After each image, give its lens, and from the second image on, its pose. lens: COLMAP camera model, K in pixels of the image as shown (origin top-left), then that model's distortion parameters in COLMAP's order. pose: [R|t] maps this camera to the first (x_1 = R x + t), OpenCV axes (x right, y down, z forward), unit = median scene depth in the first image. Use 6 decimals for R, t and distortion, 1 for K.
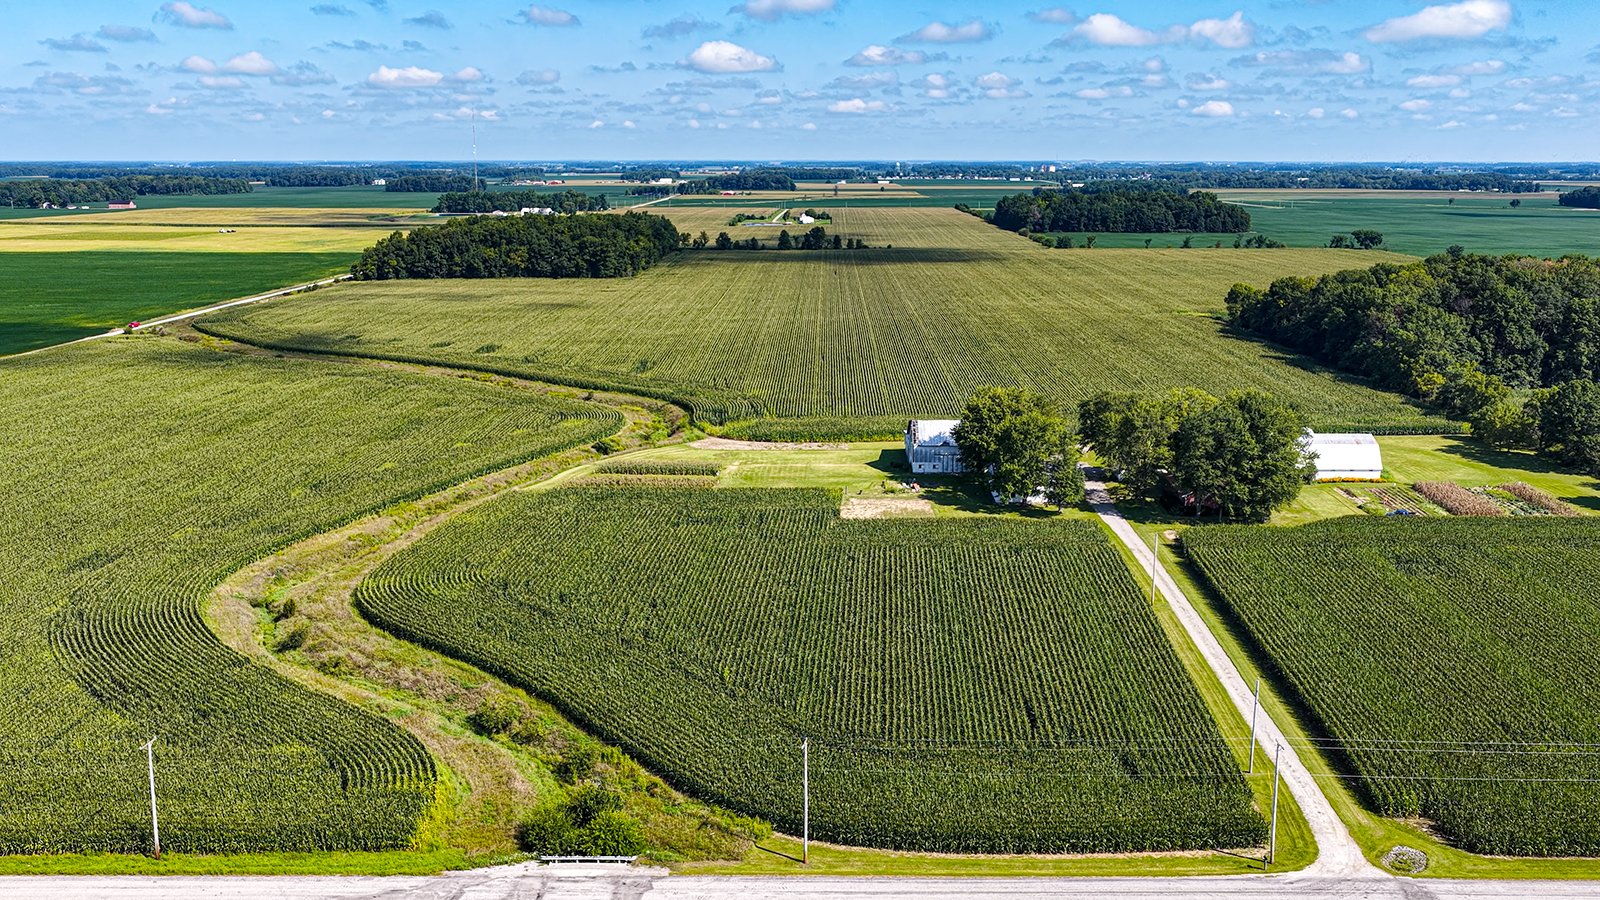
lens RADIAL K [[1365.5, 0, 803.3], [0, 1365.5, 450.6], [0, 0, 1]] dist [-0.020917, 0.046067]
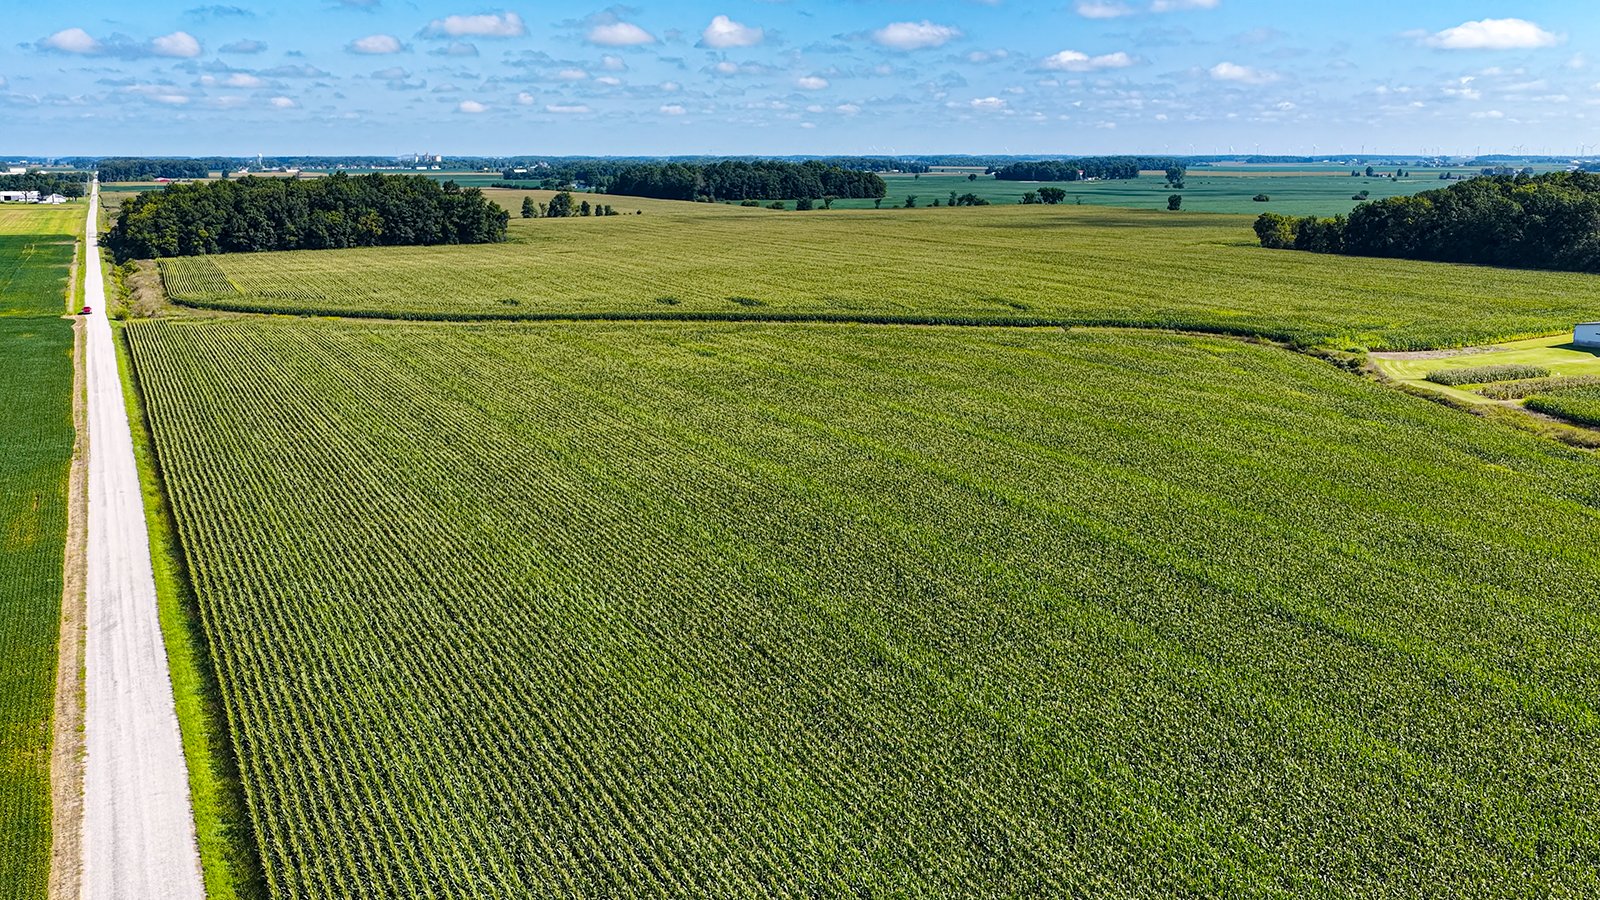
lens RADIAL K [[1365.5, 0, 803.3], [0, 1365.5, 450.6], [0, 0, 1]] dist [-0.020917, 0.046067]
pose [[0.881124, -0.102010, 0.461751, -0.301339], [0.100991, 0.994521, 0.026995, -0.002266], [-0.461975, 0.022846, 0.886599, 0.138023]]
